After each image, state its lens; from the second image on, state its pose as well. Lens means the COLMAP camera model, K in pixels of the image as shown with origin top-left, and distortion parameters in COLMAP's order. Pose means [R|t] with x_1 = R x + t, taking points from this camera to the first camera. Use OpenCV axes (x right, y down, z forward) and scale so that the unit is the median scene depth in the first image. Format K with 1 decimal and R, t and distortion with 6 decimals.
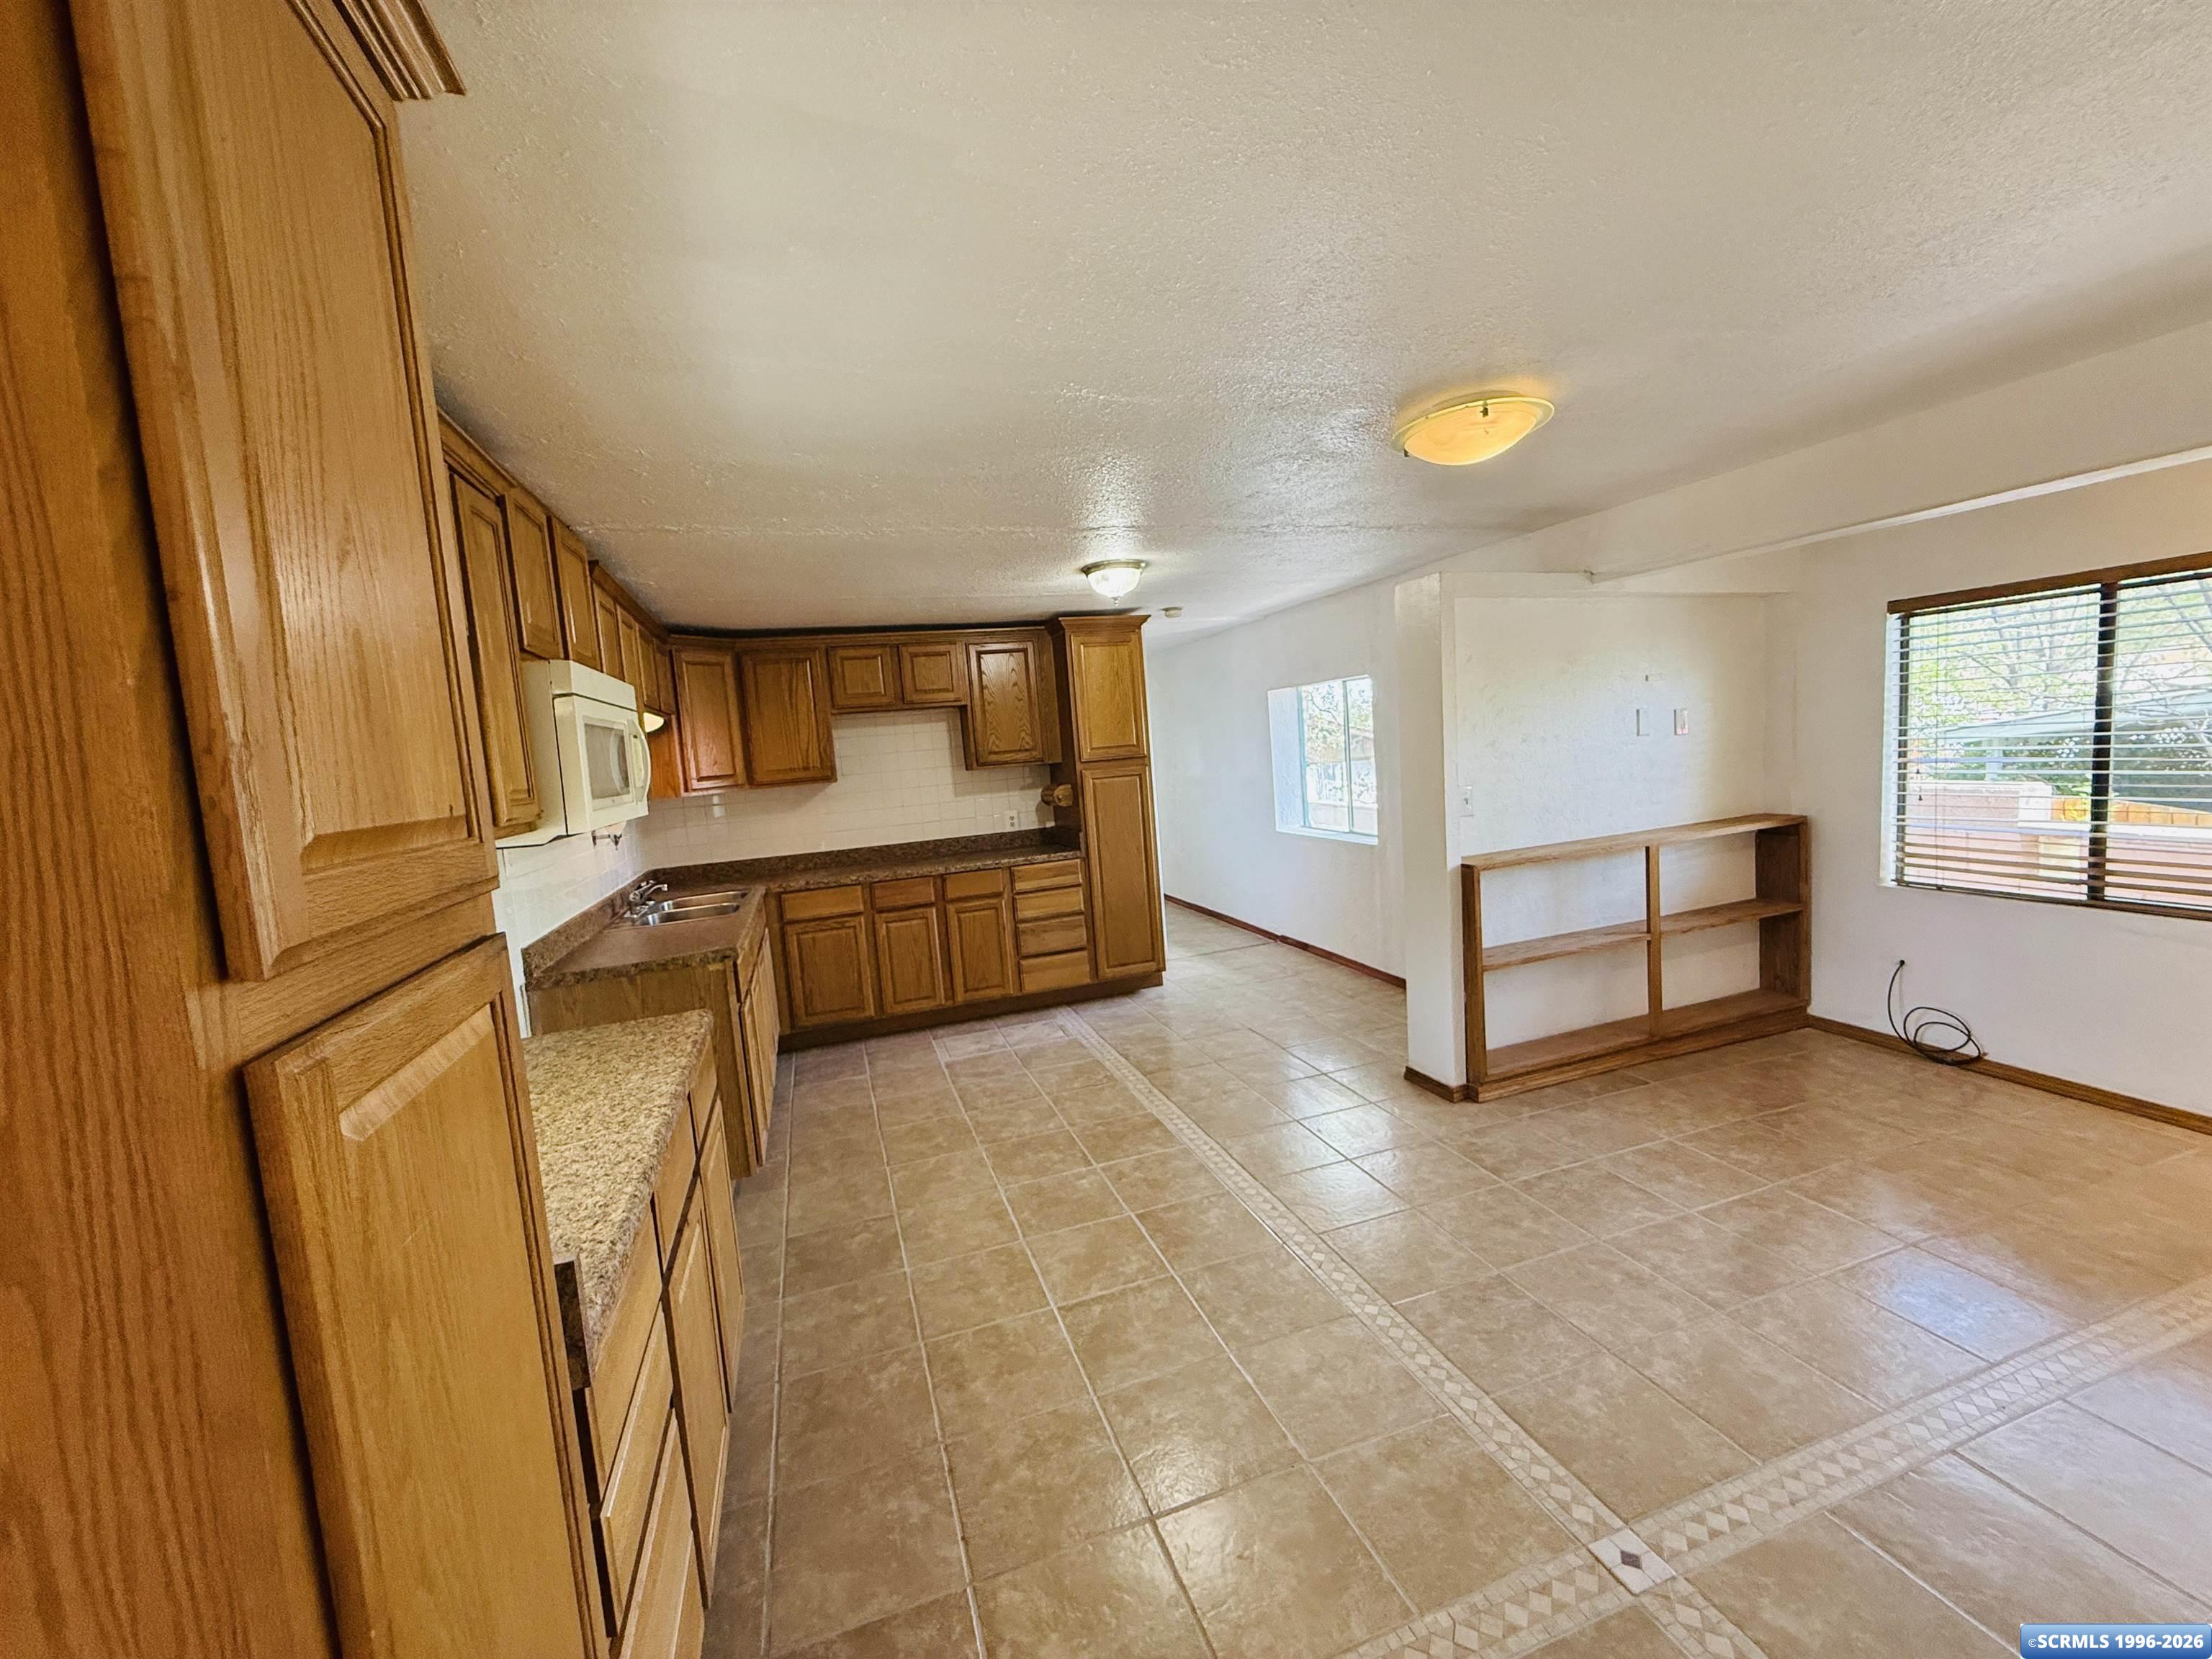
lens RADIAL K [[878.0, 0, 1097.2], [0, 878.0, 826.8], [0, 0, 1]] dist [-0.000582, 0.000144]
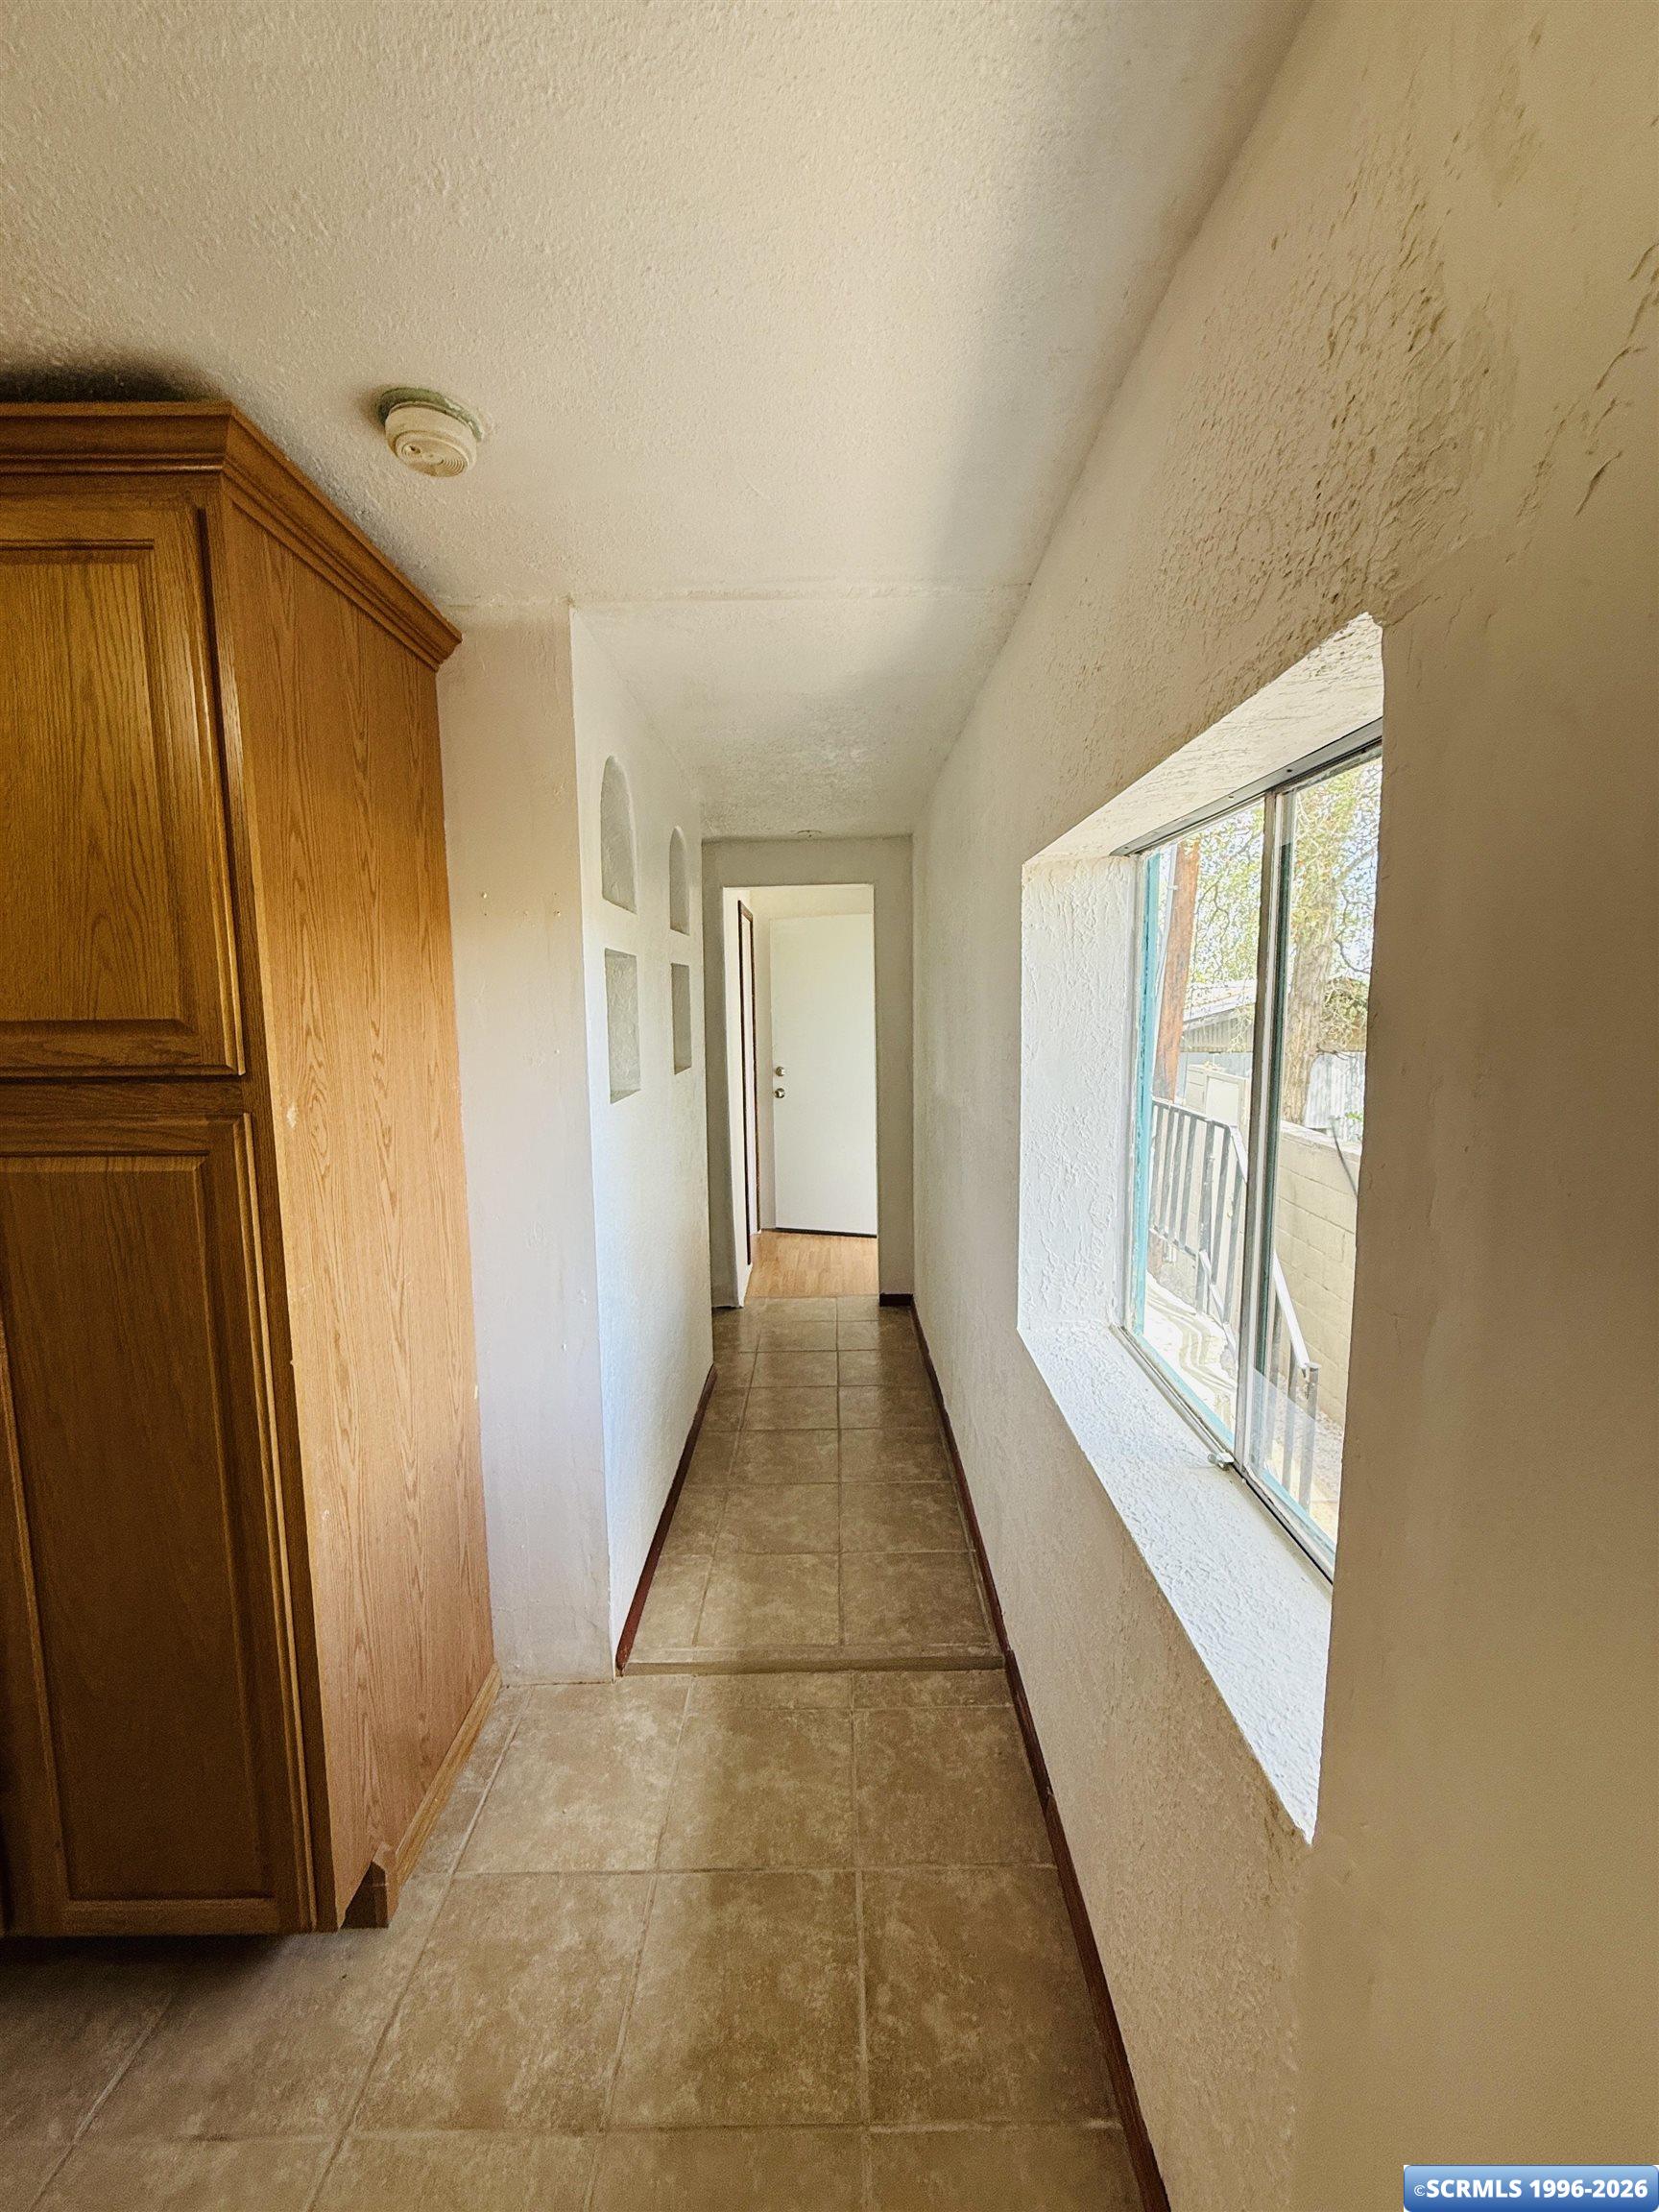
lens RADIAL K [[884.3, 0, 829.5], [0, 884.3, 1106.0], [0, 0, 1]] dist [0.001373, 0.000226]
pose [[0.947800, 0.100761, -0.302525, 0.384208], [-0.090369, 0.994742, 0.048192, -0.137378], [0.305790, -0.018338, 0.951922, 1.173886]]
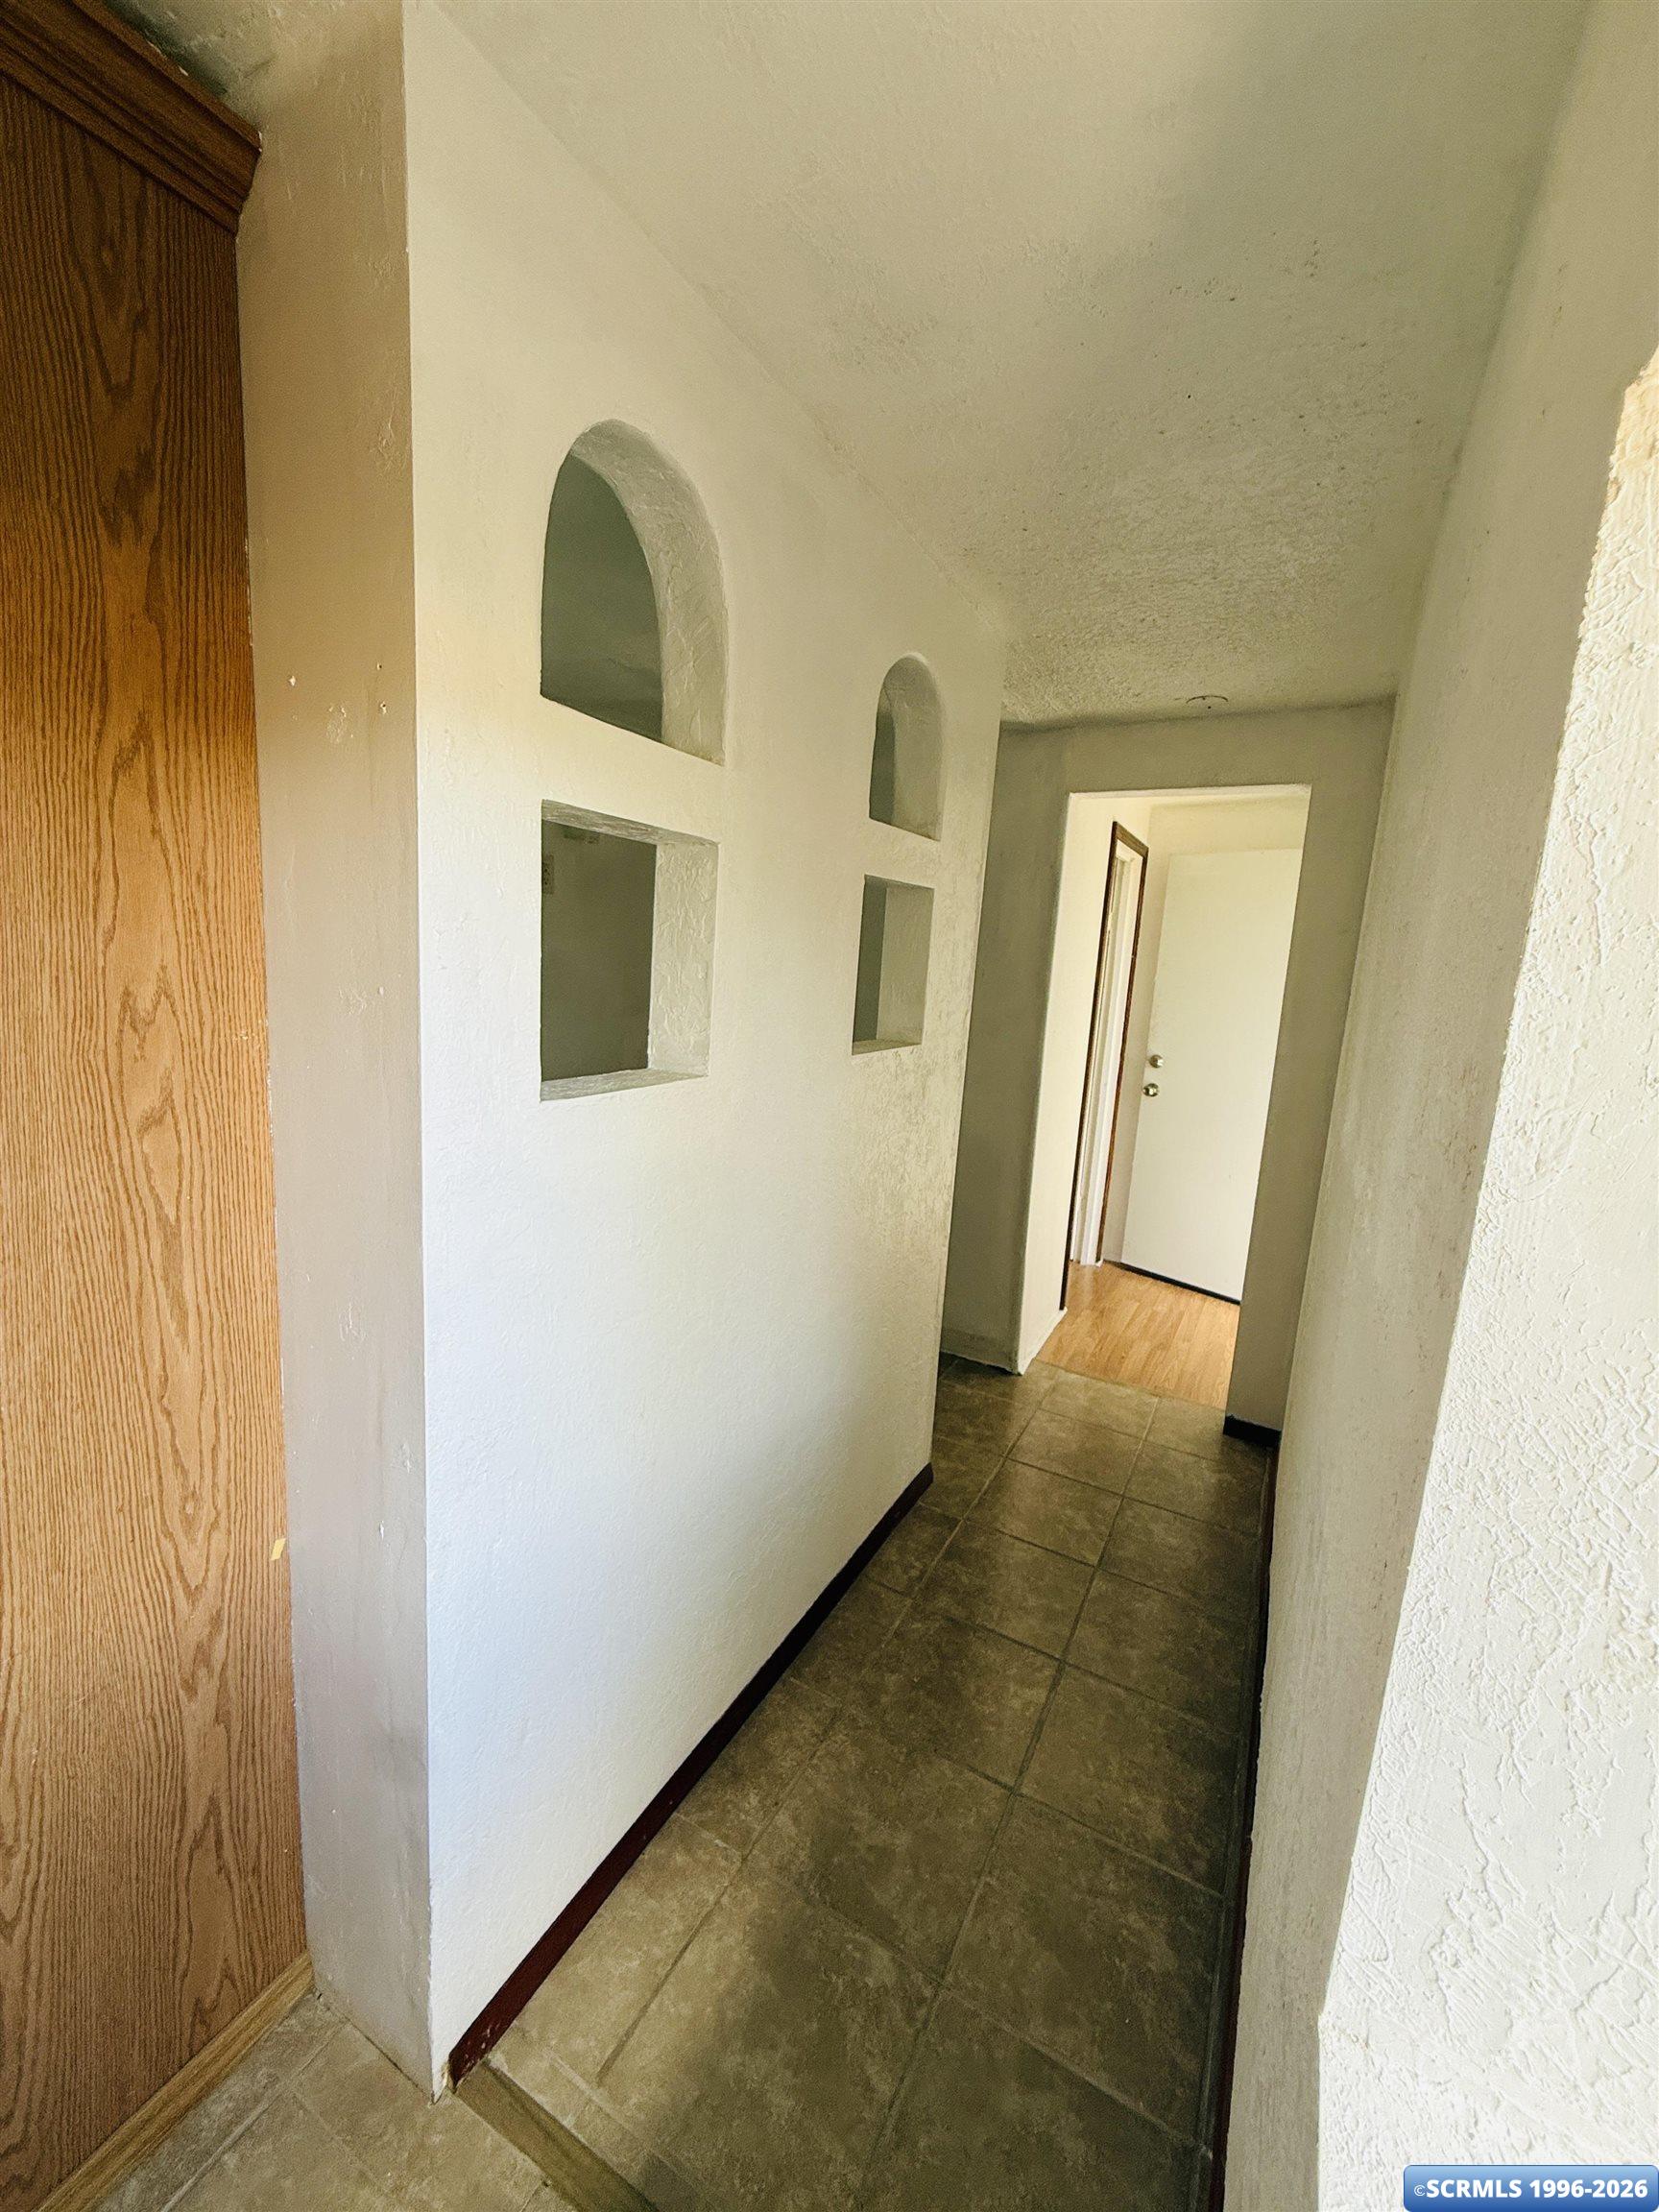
lens RADIAL K [[880.6, 0, 834.6], [0, 880.6, 1099.0], [0, 0, 1]] dist [-0.001286, -0.000232]
pose [[0.677547, 0.239082, -0.695535, 0.356828], [-0.187501, 0.970592, 0.150977, -0.162171], [0.711177, 0.028119, 0.702450, 1.510357]]
